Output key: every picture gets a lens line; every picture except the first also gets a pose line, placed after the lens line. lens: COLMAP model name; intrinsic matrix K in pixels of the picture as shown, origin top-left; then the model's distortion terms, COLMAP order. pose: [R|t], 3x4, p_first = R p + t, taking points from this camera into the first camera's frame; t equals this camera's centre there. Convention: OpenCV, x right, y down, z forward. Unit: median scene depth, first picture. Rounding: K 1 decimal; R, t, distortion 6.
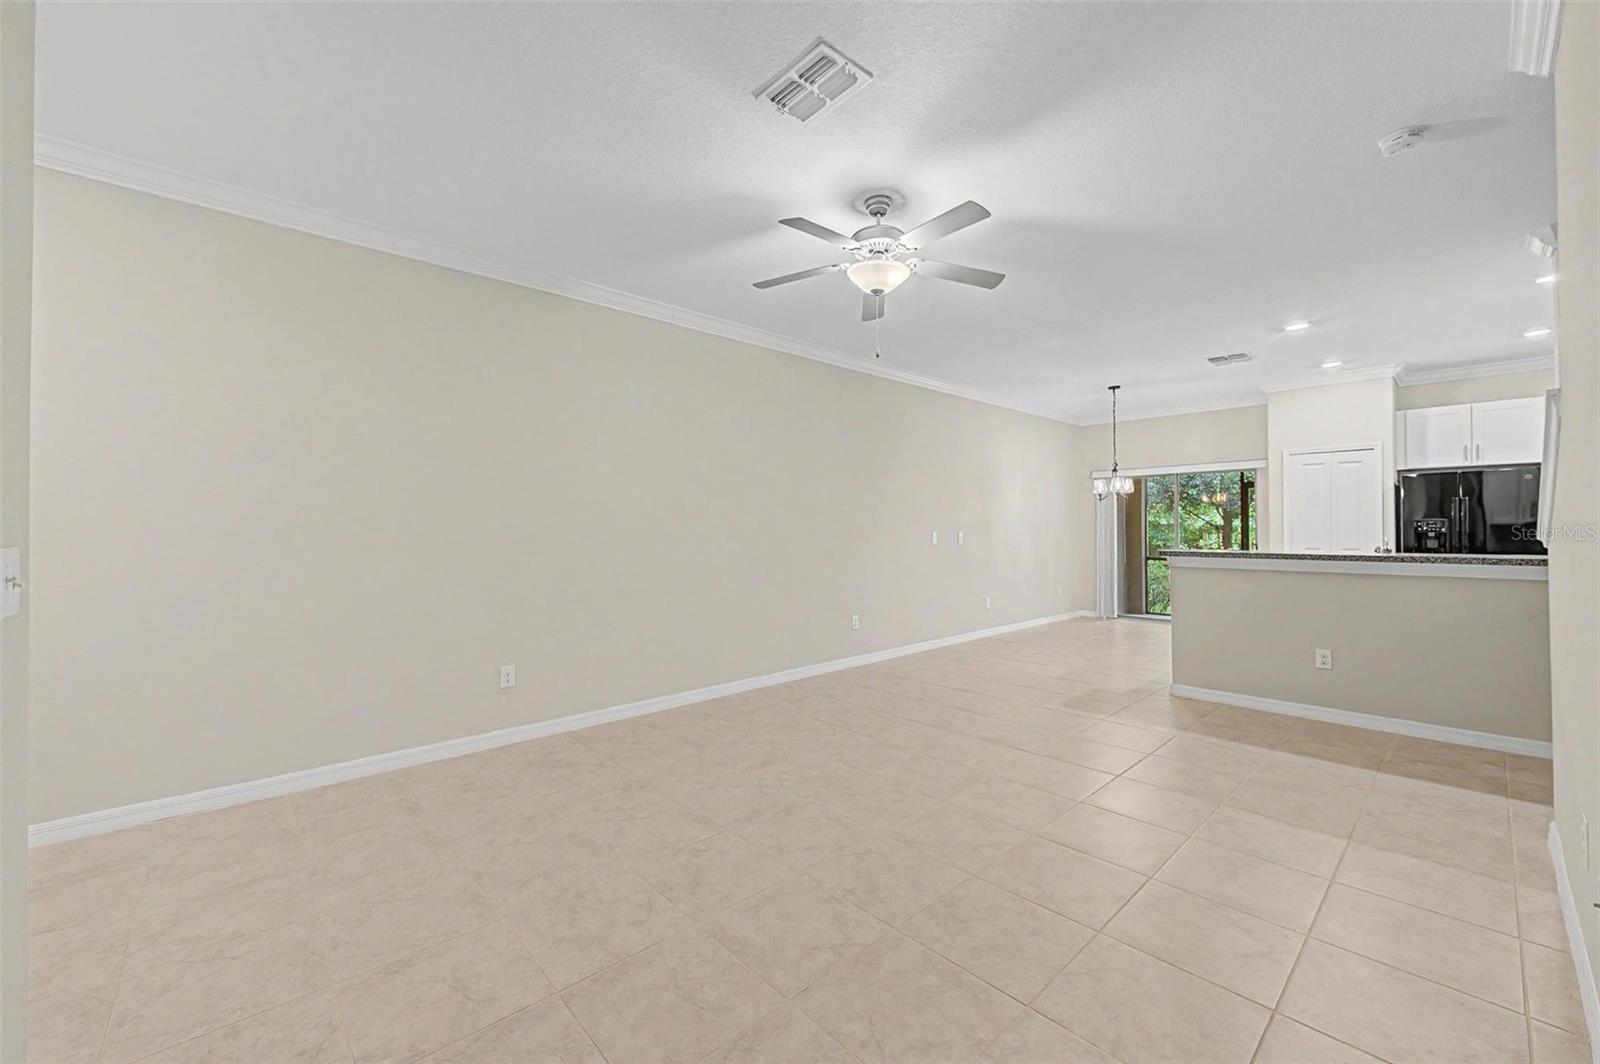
lens RADIAL K [[627.2, 0, 800.9], [0, 627.2, 527.1], [0, 0, 1]] dist [0.000647, -0.000382]
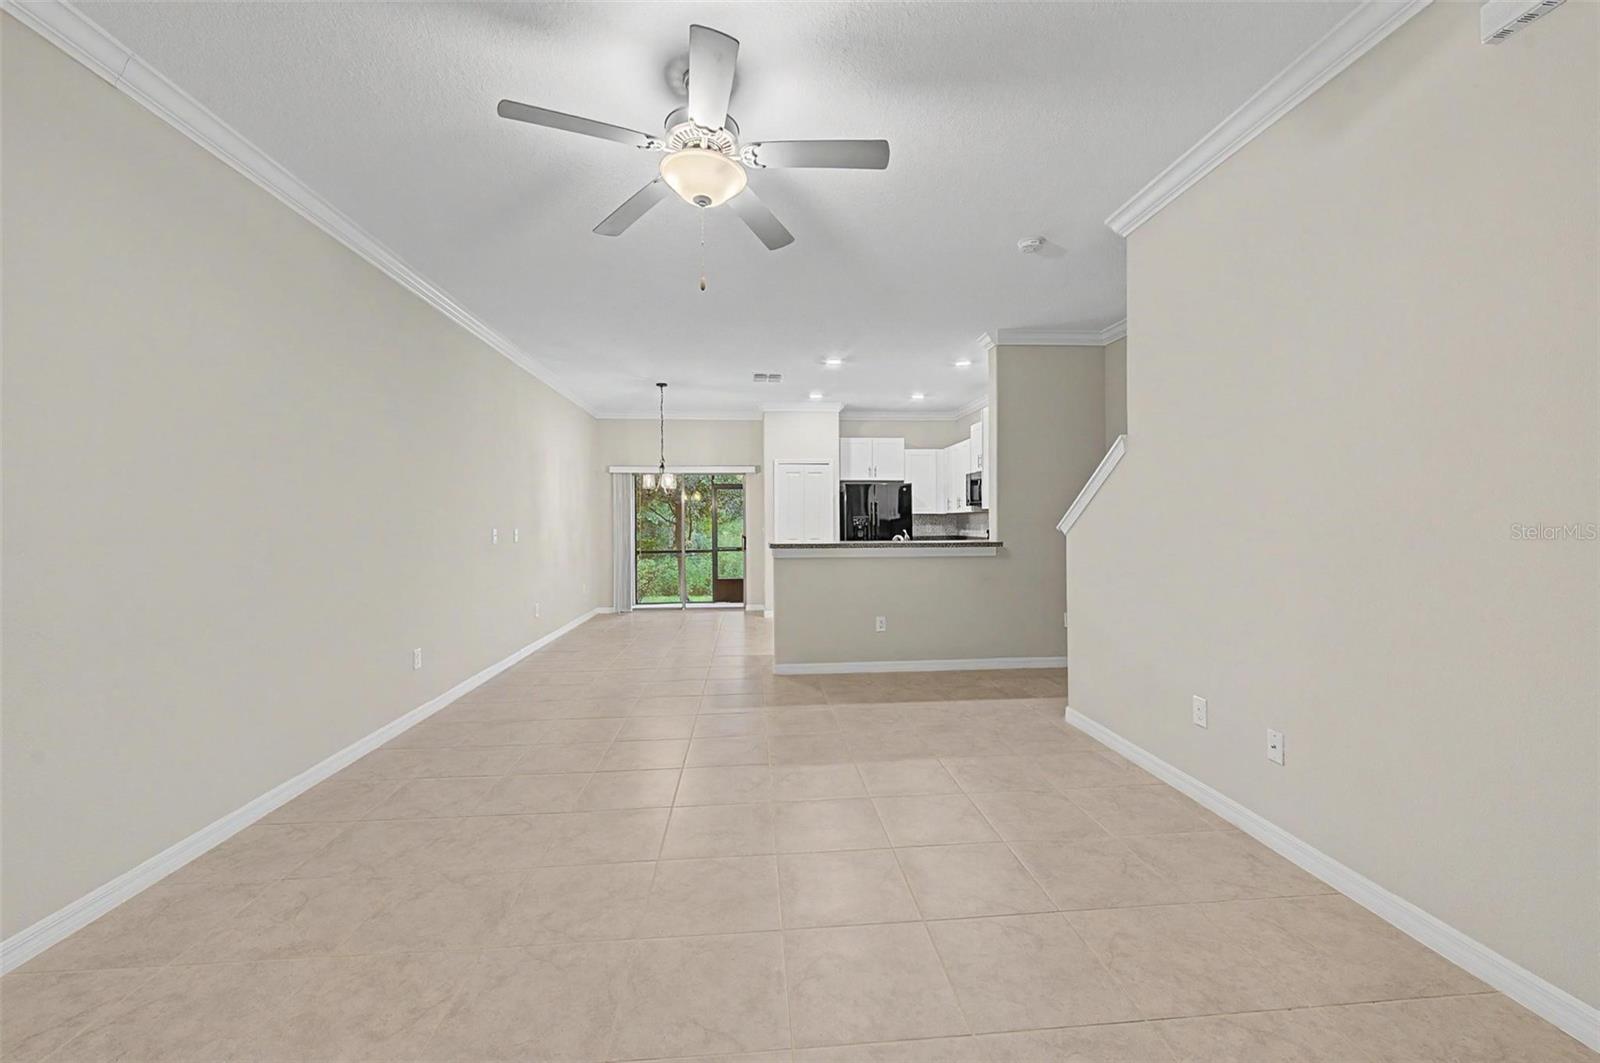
lens RADIAL K [[631.1, 0, 800.0], [0, 631.1, 524.1], [0, 0, 1]] dist [0.001416, -0.000201]
pose [[0.614173, -0.001477, 0.789170, -0.198918], [0.000641, 0.999999, 0.001373, 0.002146], [-0.789171, -0.000337, 0.614174, 0.229009]]
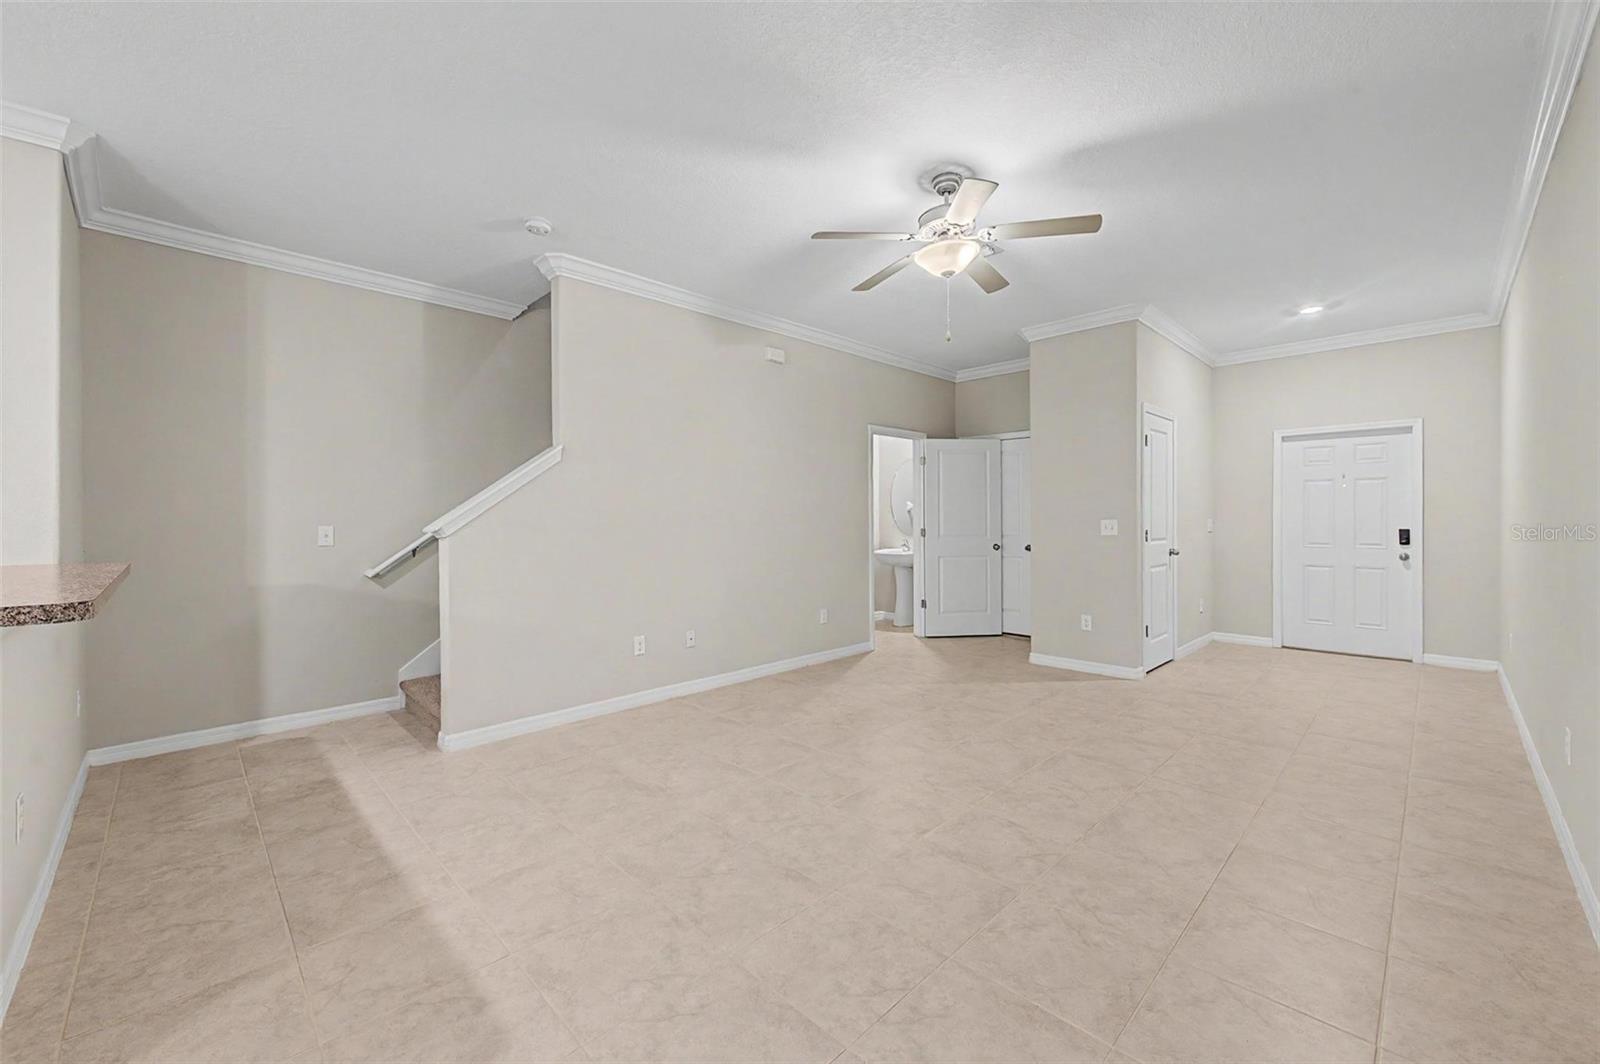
lens RADIAL K [[627.2, 0, 800.9], [0, 627.2, 527.1], [0, 0, 1]] dist [0.000647, -0.000382]
pose [[-0.999174, 0.011438, -0.038998, 0.197272], [0.011124, 0.999904, 0.008239, 0.004910], [0.039088, 0.007799, -0.999205, 0.991551]]
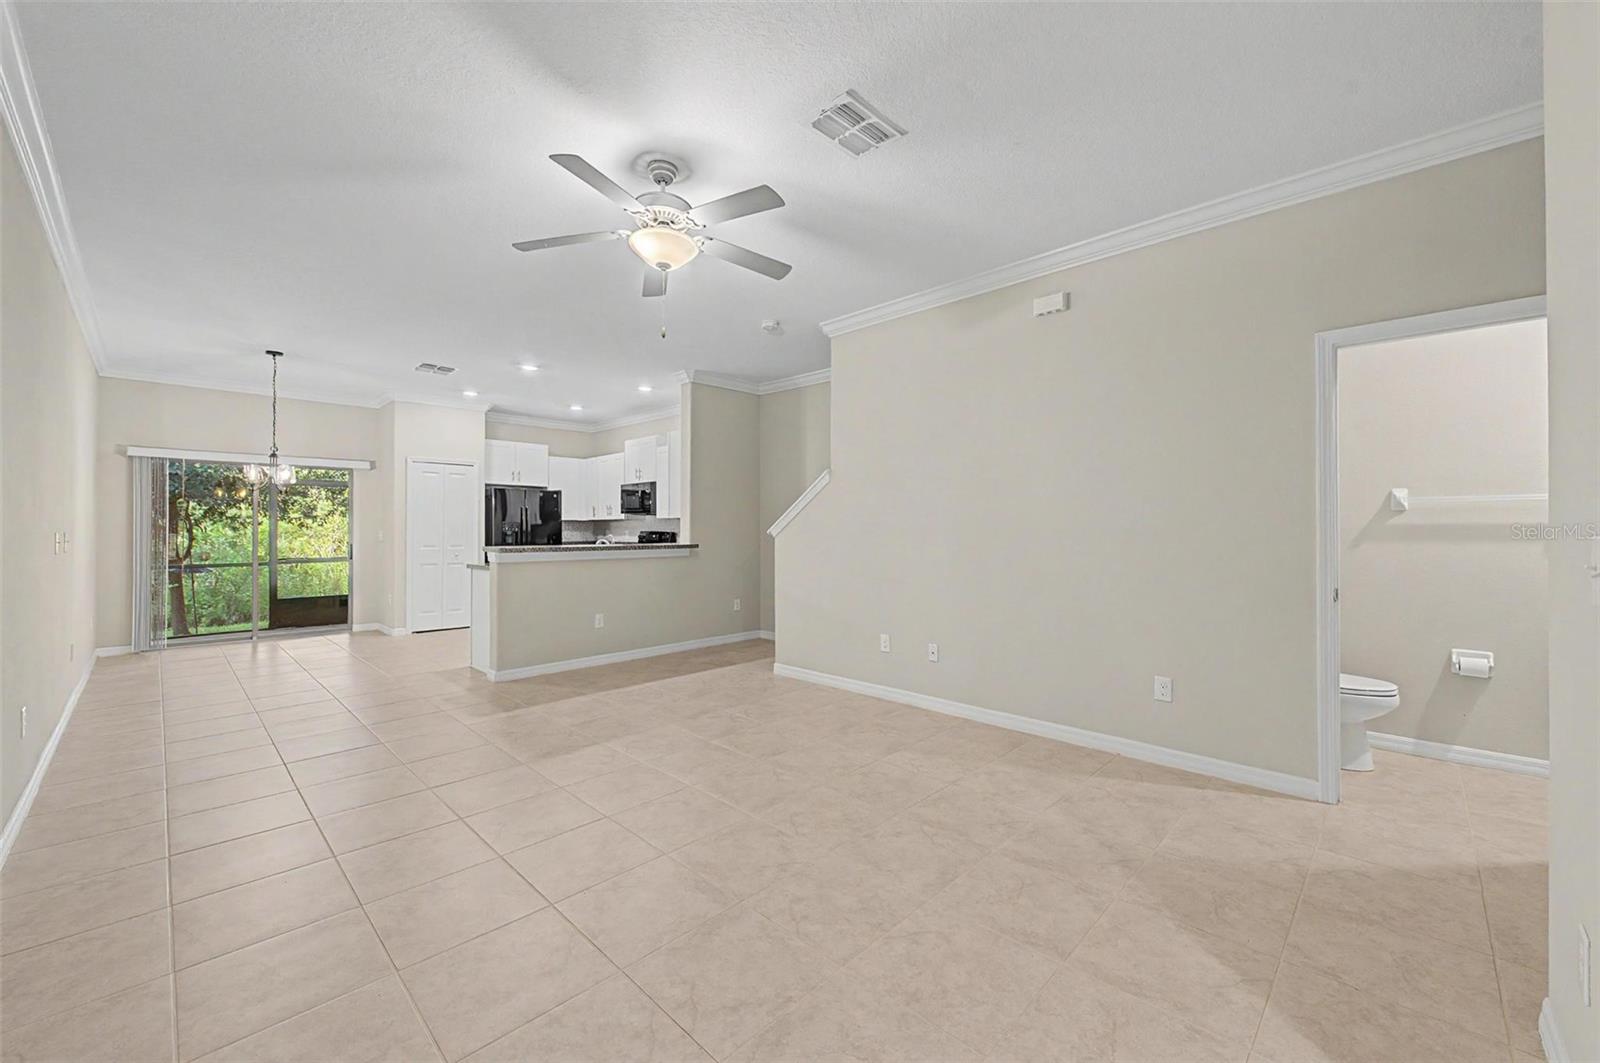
lens RADIAL K [[627.2, 0, 800.9], [0, 627.2, 526.6], [0, 0, 1]] dist [0.000647, -0.000382]
pose [[-0.055338, 0.007512, 0.998439, -0.404504], [-0.003401, 0.999964, -0.007712, 0.006173], [-0.998462, -0.003822, -0.055311, 0.427831]]
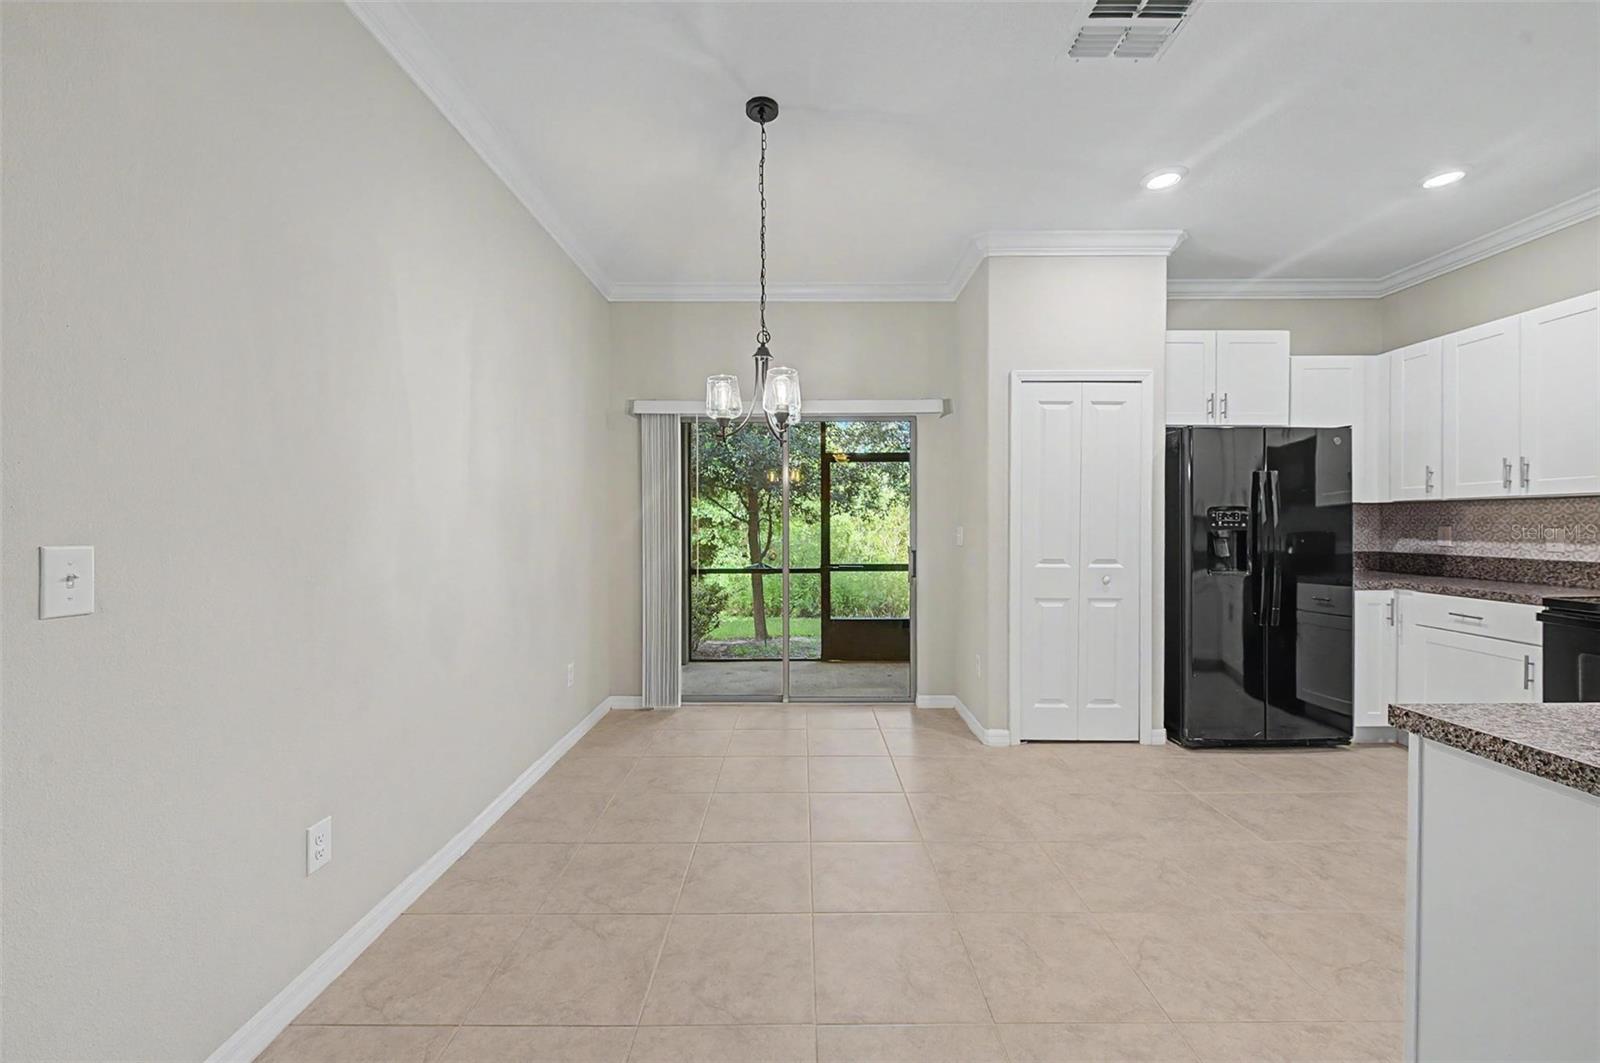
lens RADIAL K [[627.2, 0, 800.9], [0, 627.2, 526.6], [0, 0, 1]] dist [0.000647, -0.000382]
pose [[0.677553, -0.004353, 0.735461, 0.307421], [-0.003124, 0.999956, 0.008796, 0.001457], [-0.735467, -0.008257, 0.677510, 0.881680]]
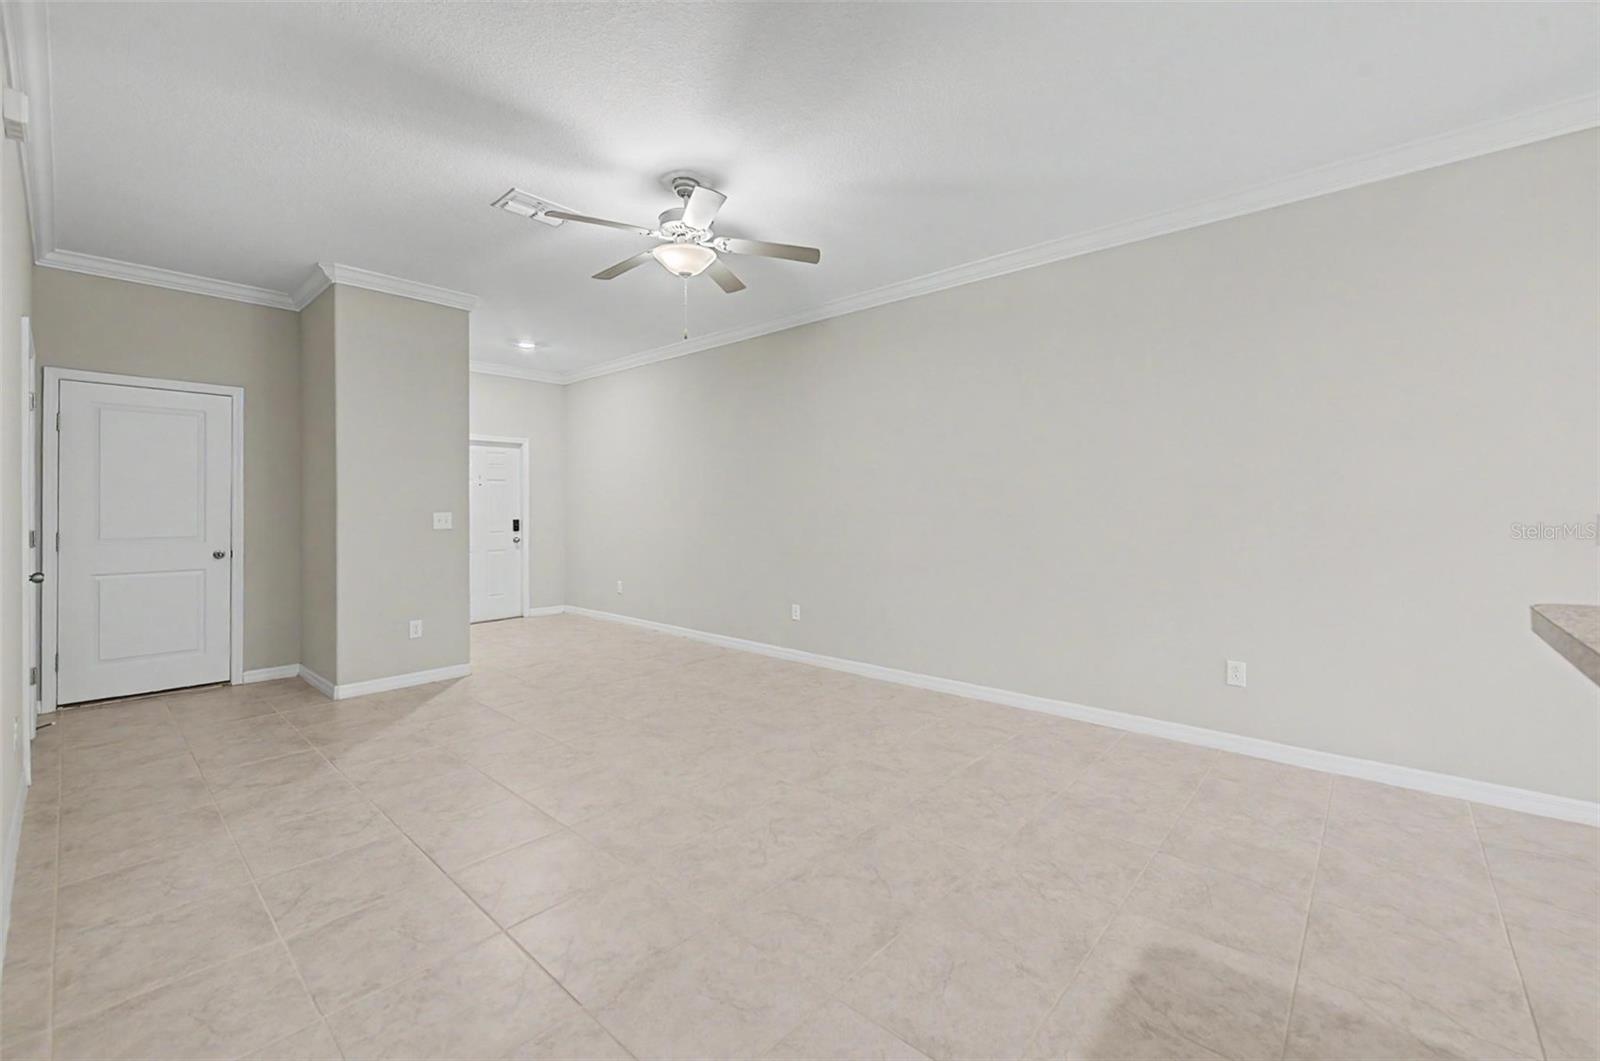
lens RADIAL K [[652.4, 0, 798.9], [0, 652.4, 501.3], [0, 0, 1]] dist [0.001530, -0.000032]
pose [[0.094536, -0.004634, -0.995511, 0.600438], [0.009724, 0.999946, -0.003731, 0.000327], [0.995474, -0.009327, 0.094576, 0.544423]]
